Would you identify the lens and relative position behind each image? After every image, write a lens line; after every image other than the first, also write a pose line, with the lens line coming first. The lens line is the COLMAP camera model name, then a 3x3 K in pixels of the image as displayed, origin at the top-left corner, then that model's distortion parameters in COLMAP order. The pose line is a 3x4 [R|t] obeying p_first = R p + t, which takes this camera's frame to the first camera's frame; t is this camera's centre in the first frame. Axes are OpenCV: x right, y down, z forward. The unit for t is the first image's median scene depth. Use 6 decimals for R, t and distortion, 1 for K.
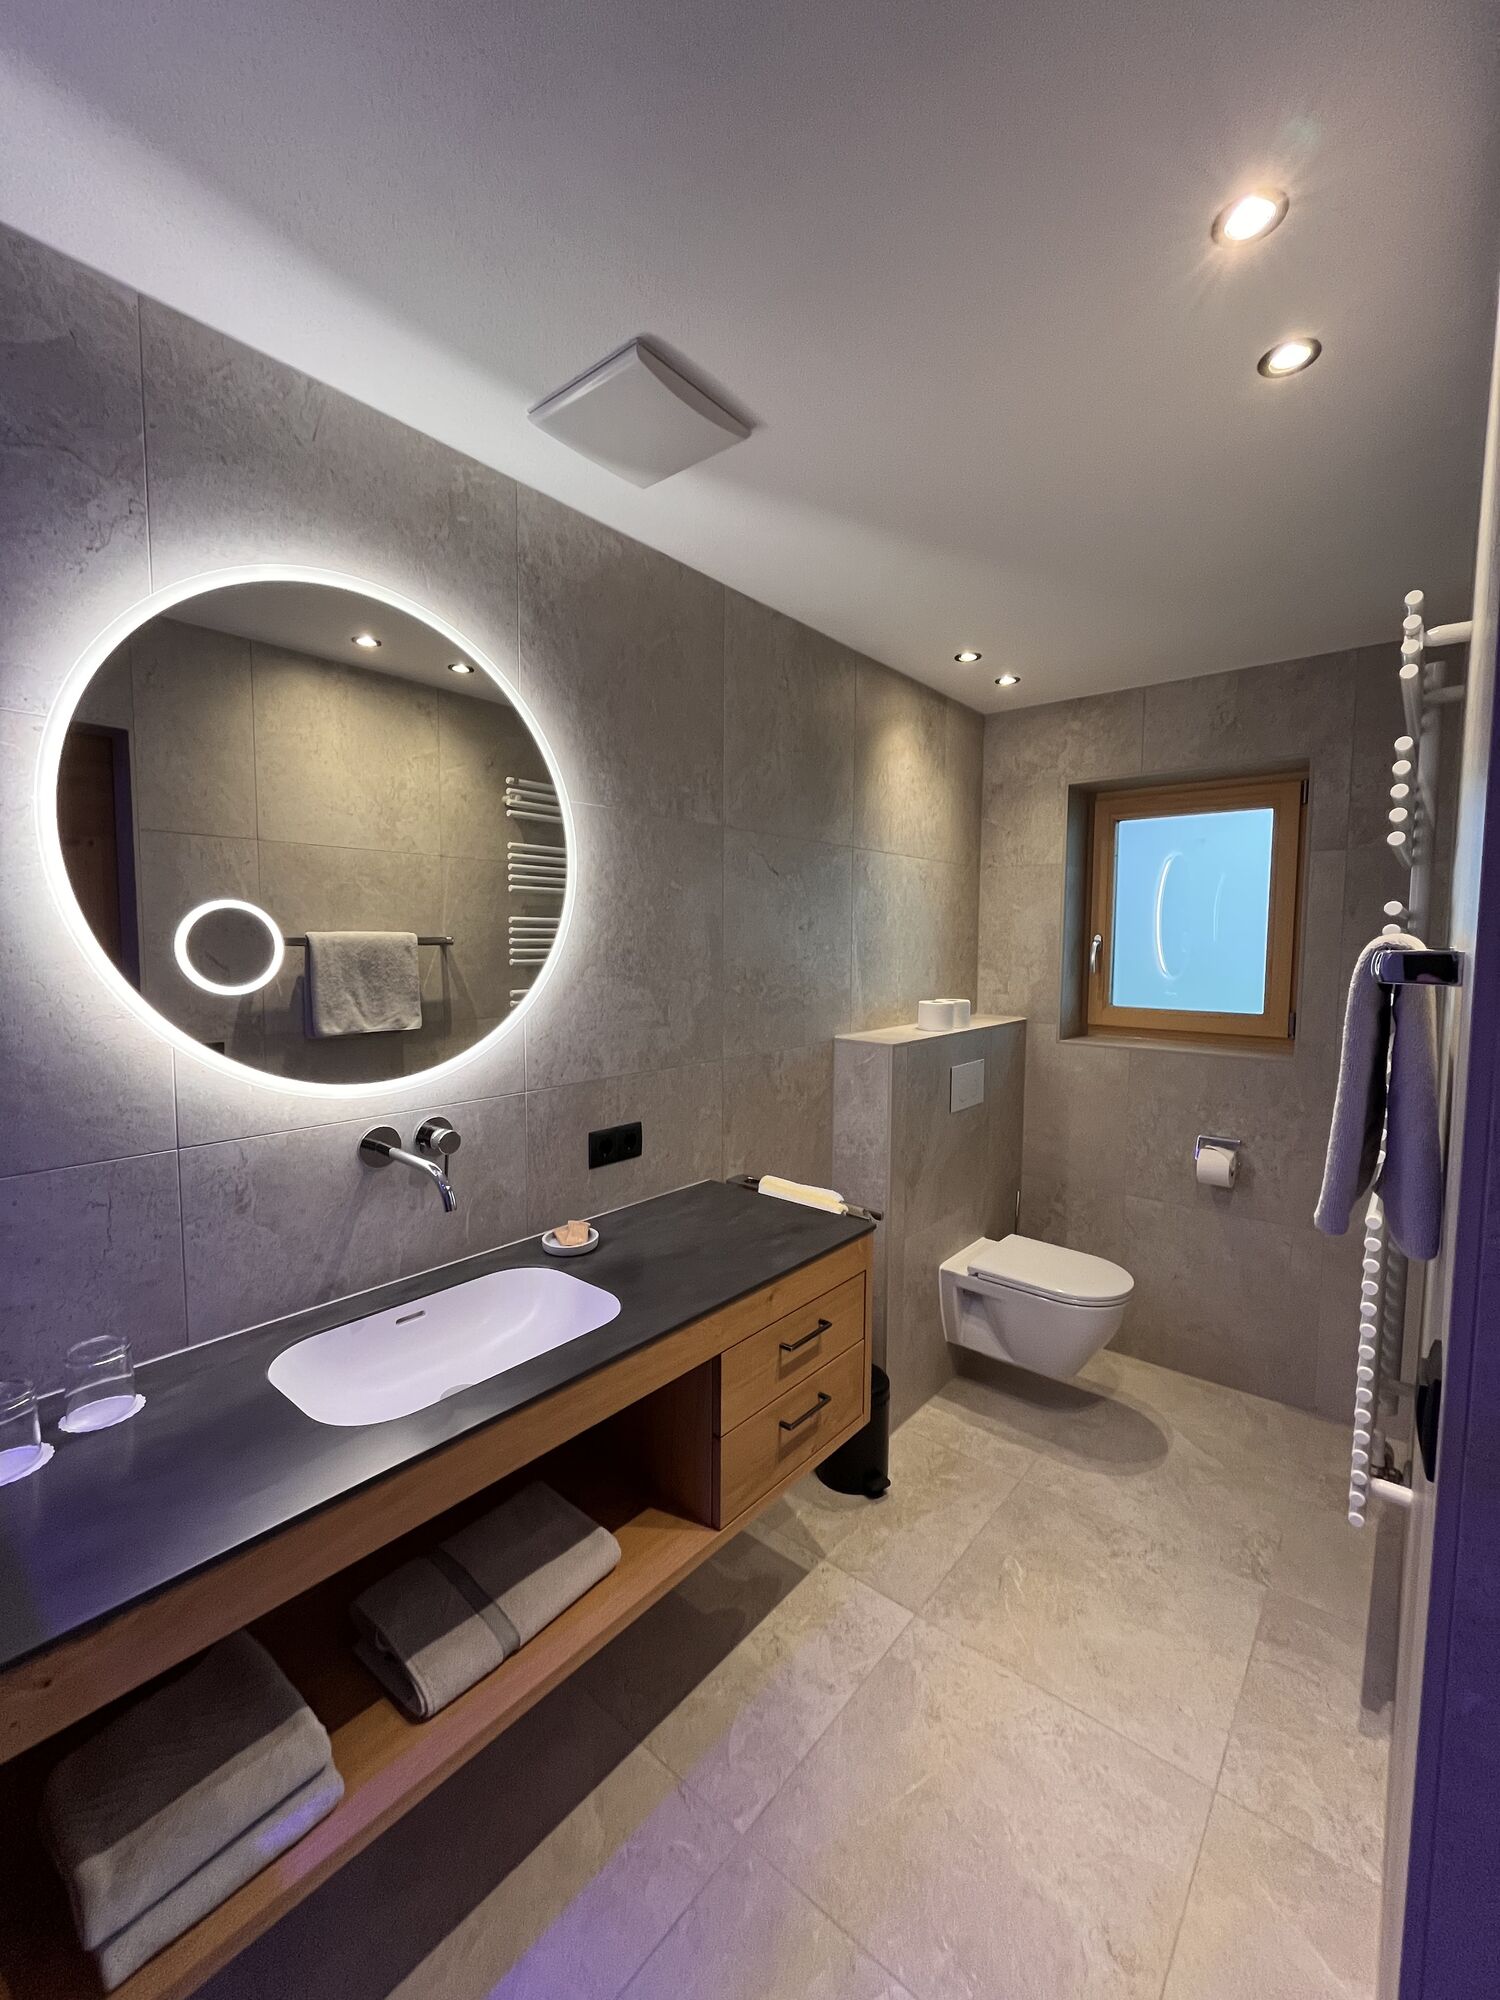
lens RADIAL K [[814.1, 0, 757.8], [0, 814.1, 999.2], [0, 0, 1]] dist [-0.003398, 0.000056]
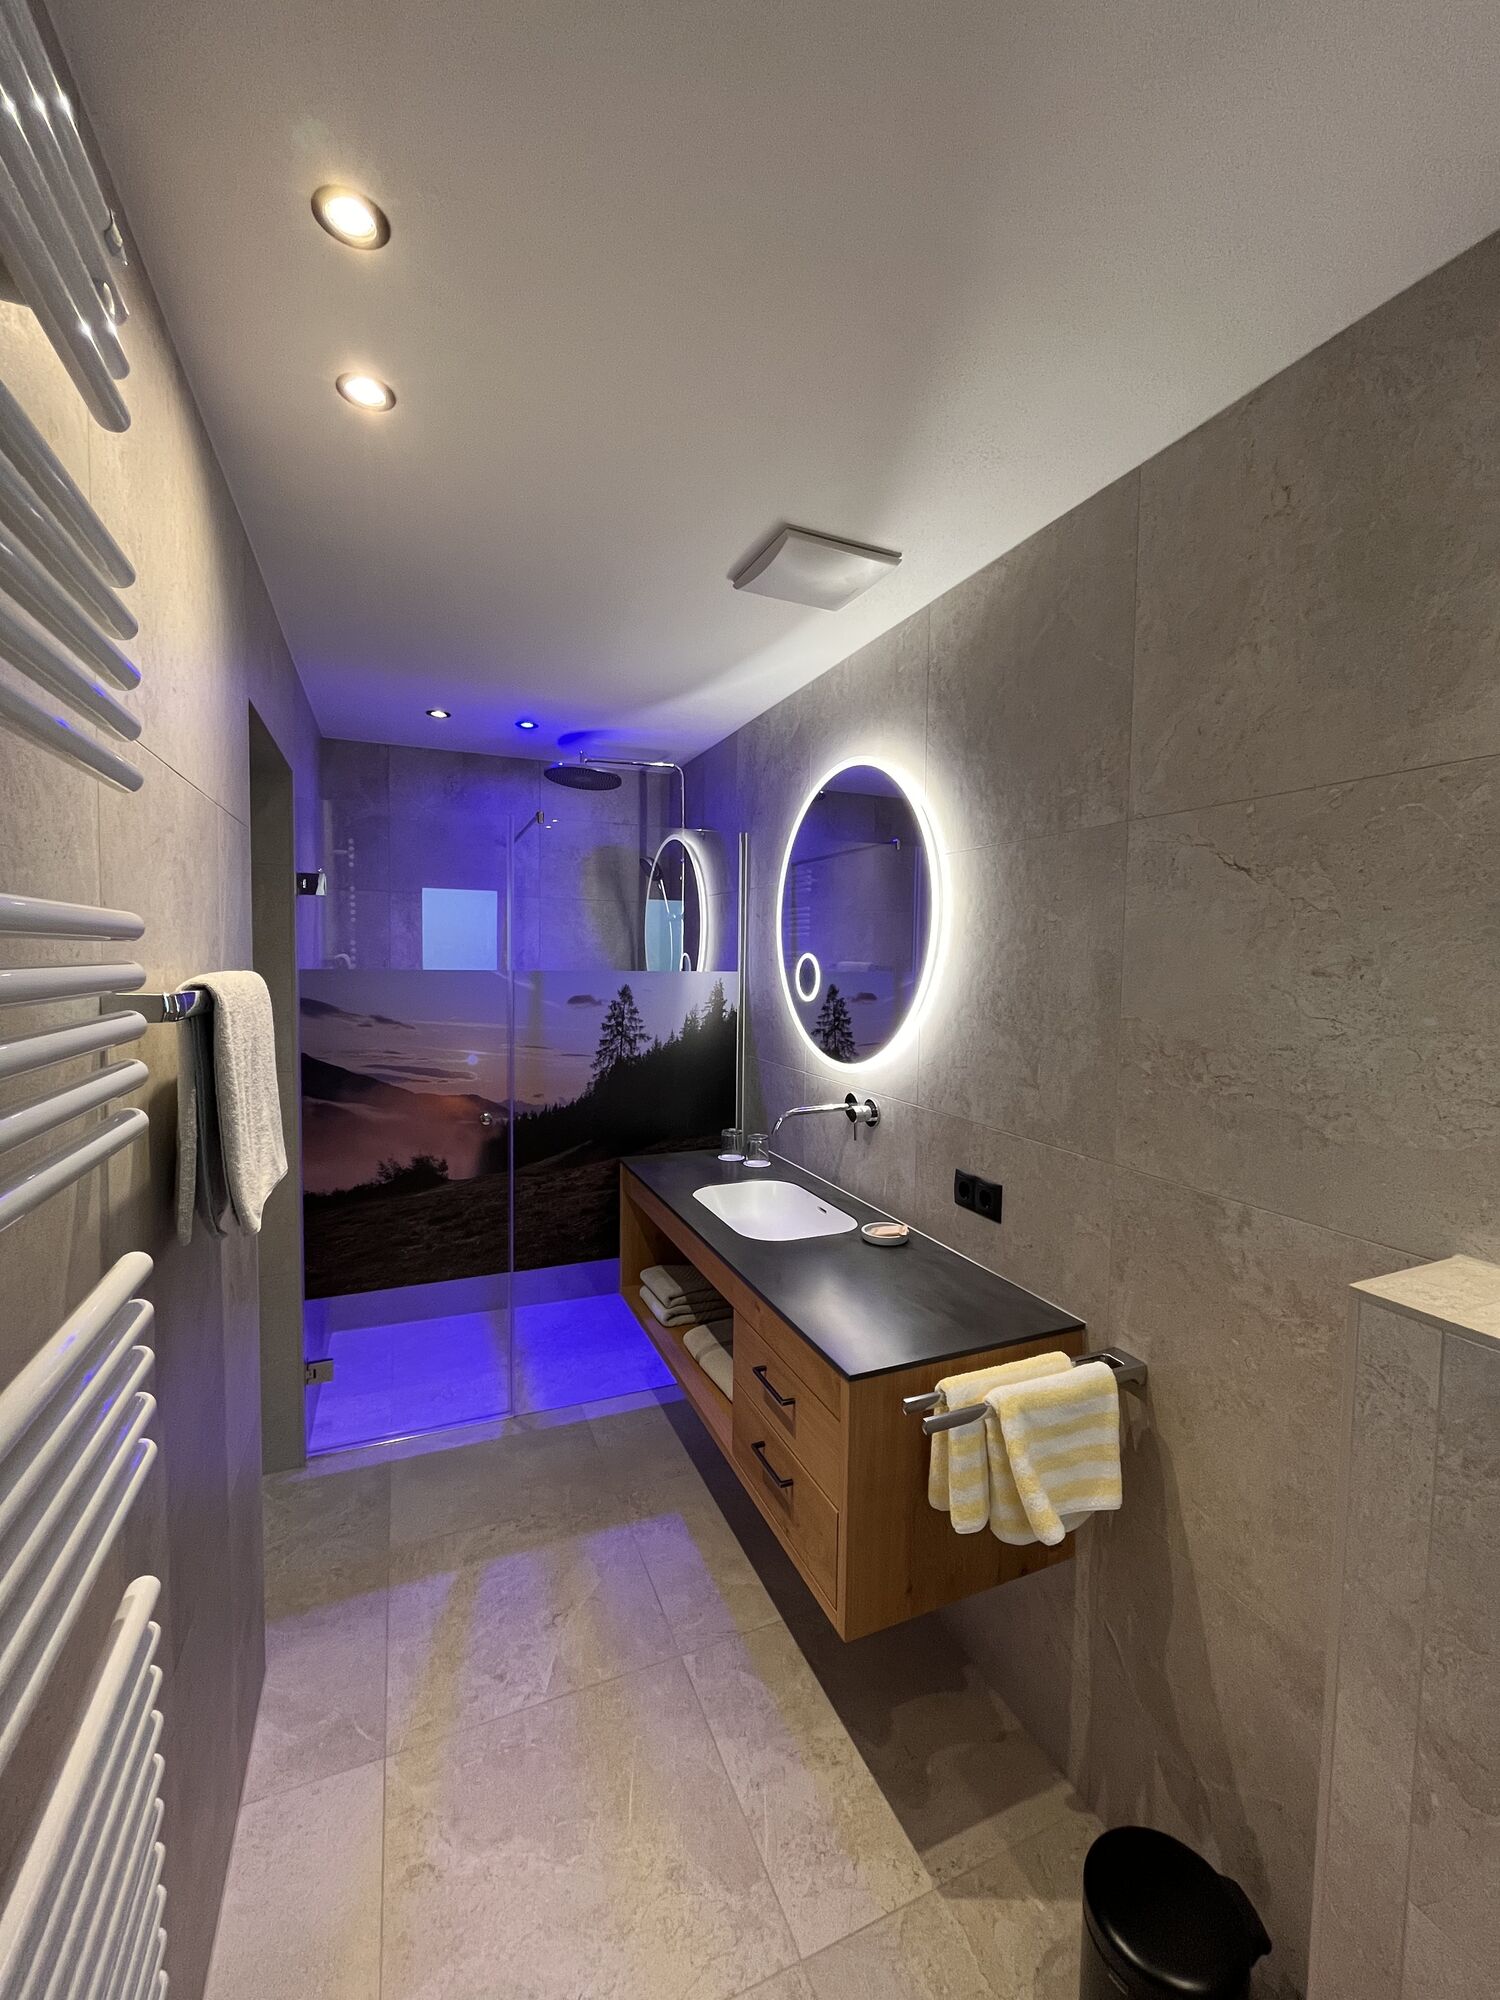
lens RADIAL K [[814.1, 0, 757.8], [0, 814.1, 999.2], [0, 0, 1]] dist [-0.003398, 0.000056]
pose [[-0.449142, 0.034203, -0.892805, 0.815051], [-0.083093, 0.993337, 0.079855, -0.108401], [0.889588, 0.110052, -0.443308, 1.207211]]
